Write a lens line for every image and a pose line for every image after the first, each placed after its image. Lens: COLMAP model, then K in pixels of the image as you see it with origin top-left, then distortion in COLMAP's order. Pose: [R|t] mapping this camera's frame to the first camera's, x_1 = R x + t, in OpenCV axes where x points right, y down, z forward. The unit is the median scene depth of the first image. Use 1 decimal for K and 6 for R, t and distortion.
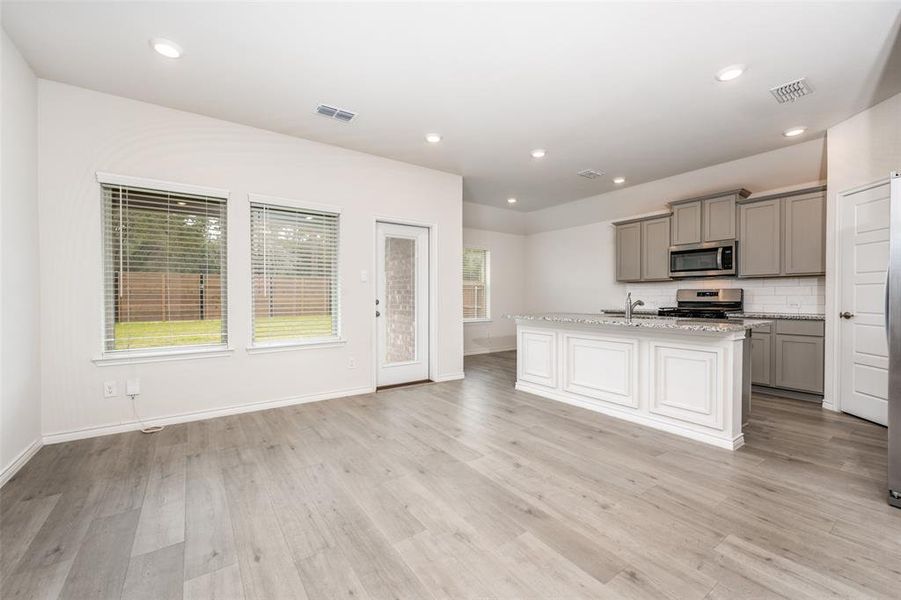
lens RADIAL K [[367.6, 0, 448.0], [0, 367.6, 300.5], [0, 0, 1]] dist [-0.000168, -0.000379]
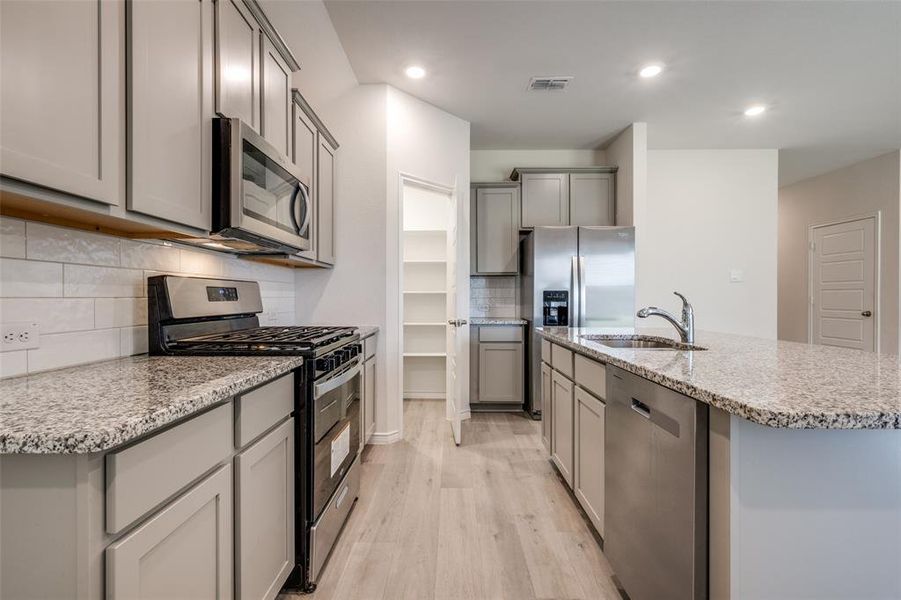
lens RADIAL K [[417.0, 0, 450.5], [0, 417.0, 300.0], [0, 0, 1]] dist [0.000511, -0.000033]
pose [[-0.816347, 0.000147, 0.577561, 0.356552], [0.009274, 0.999874, 0.012854, -0.017129], [-0.577487, 0.015850, -0.816246, 1.411708]]
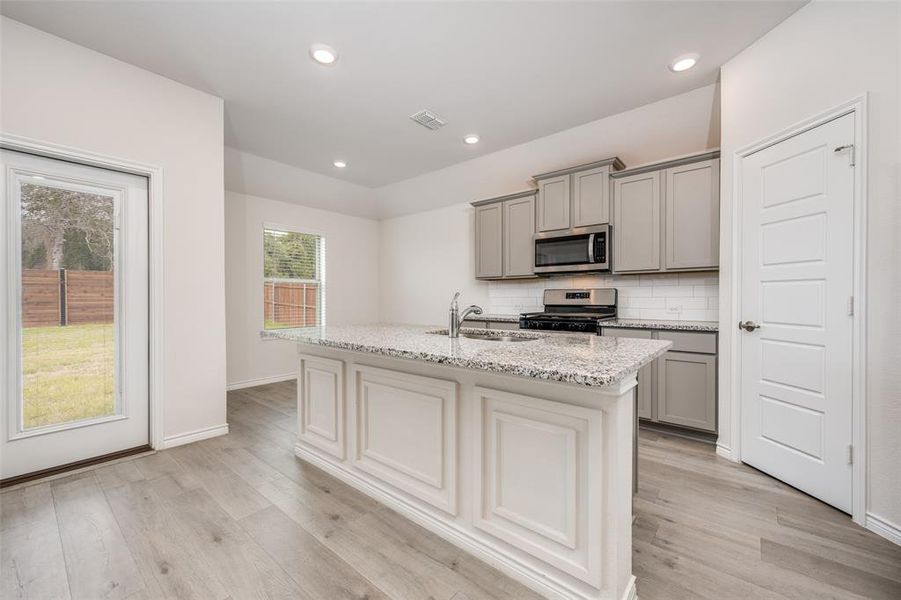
lens RADIAL K [[362.3, 0, 446.8], [0, 362.3, 299.8], [0, 0, 1]] dist [0.001548, 0.000047]
pose [[0.966613, -0.000111, 0.256241, 0.284749], [0.001308, 0.999989, -0.004503, -0.006033], [-0.256238, 0.004688, 0.966602, 0.388278]]
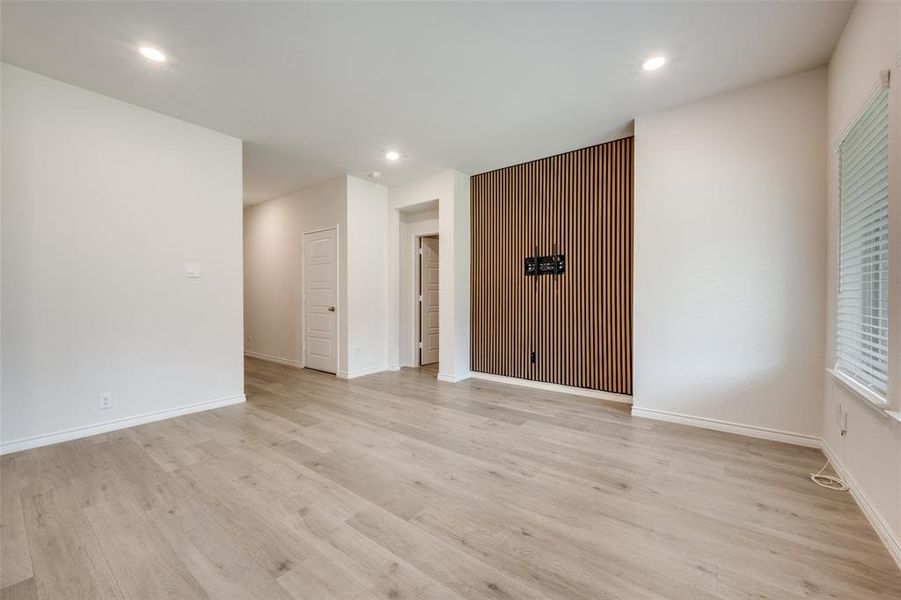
lens RADIAL K [[356.6, 0, 446.8], [0, 356.6, 298.0], [0, 0, 1]] dist [0.000419, -0.000090]
pose [[-0.954936, 0.004766, -0.296774, 0.069222], [-0.000245, 0.999858, 0.016846, -0.010617], [0.296812, 0.016160, -0.954799, 1.033891]]
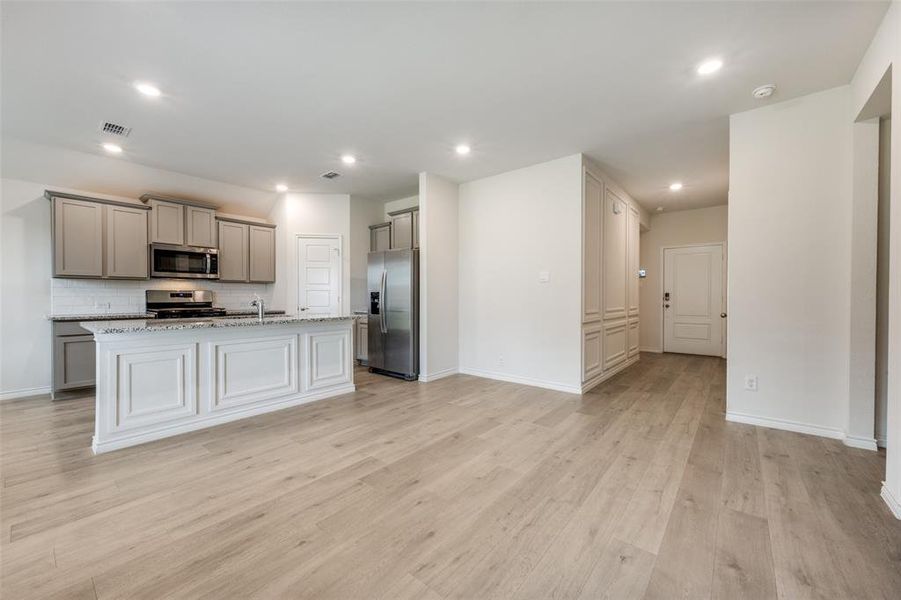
lens RADIAL K [[351.6, 0, 446.4], [0, 351.6, 299.5], [0, 0, 1]] dist [-0.000860, 0.000067]
pose [[-0.263321, -0.005099, 0.964695, -0.529774], [0.012315, 0.999887, 0.008646, -0.005783], [-0.964630, 0.014157, -0.263228, 0.635484]]
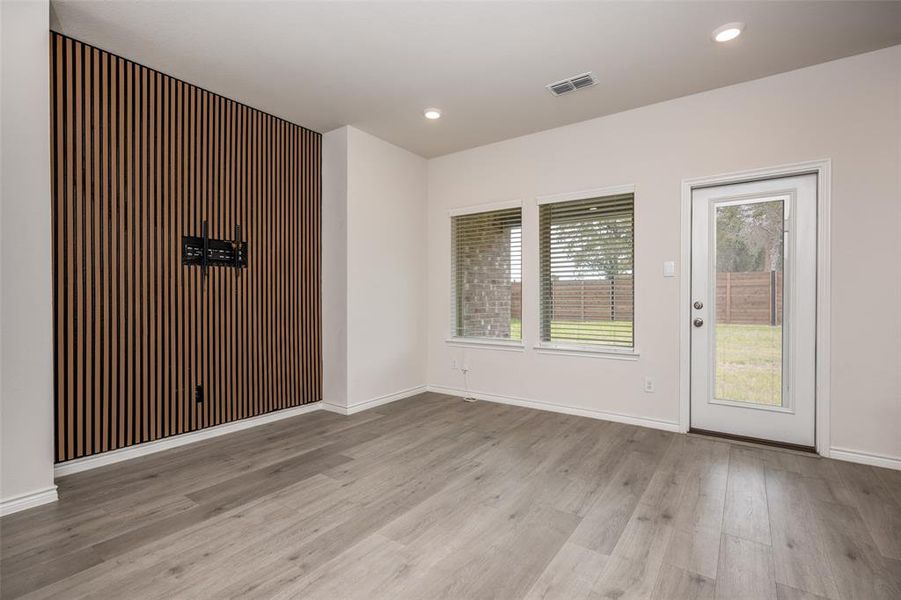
lens RADIAL K [[421.1, 0, 448.1], [0, 421.1, 299.9], [0, 0, 1]] dist [0.000391, -0.000117]
pose [[0.335355, 0.006571, -0.942069, 0.408425], [-0.011501, 0.999930, 0.002881, -0.002920], [0.942022, 0.009869, 0.335407, 0.305249]]
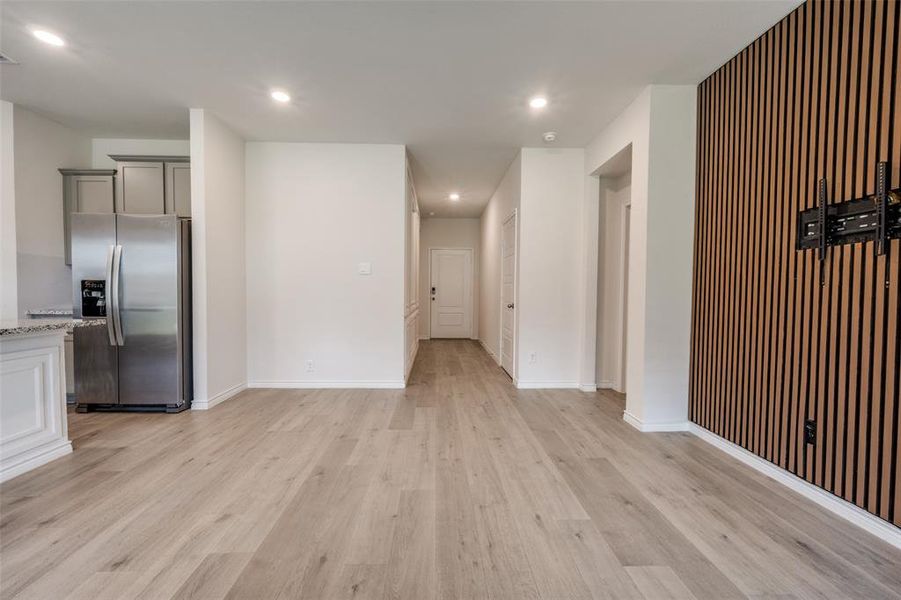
lens RADIAL K [[351.6, 0, 446.4], [0, 351.6, 299.5], [0, 0, 1]] dist [-0.000860, 0.000067]
pose [[-0.836137, -0.018107, 0.548222, -0.322168], [0.000174, 0.999446, 0.033276, -0.007635], [-0.548521, 0.027919, -0.835670, 0.762209]]
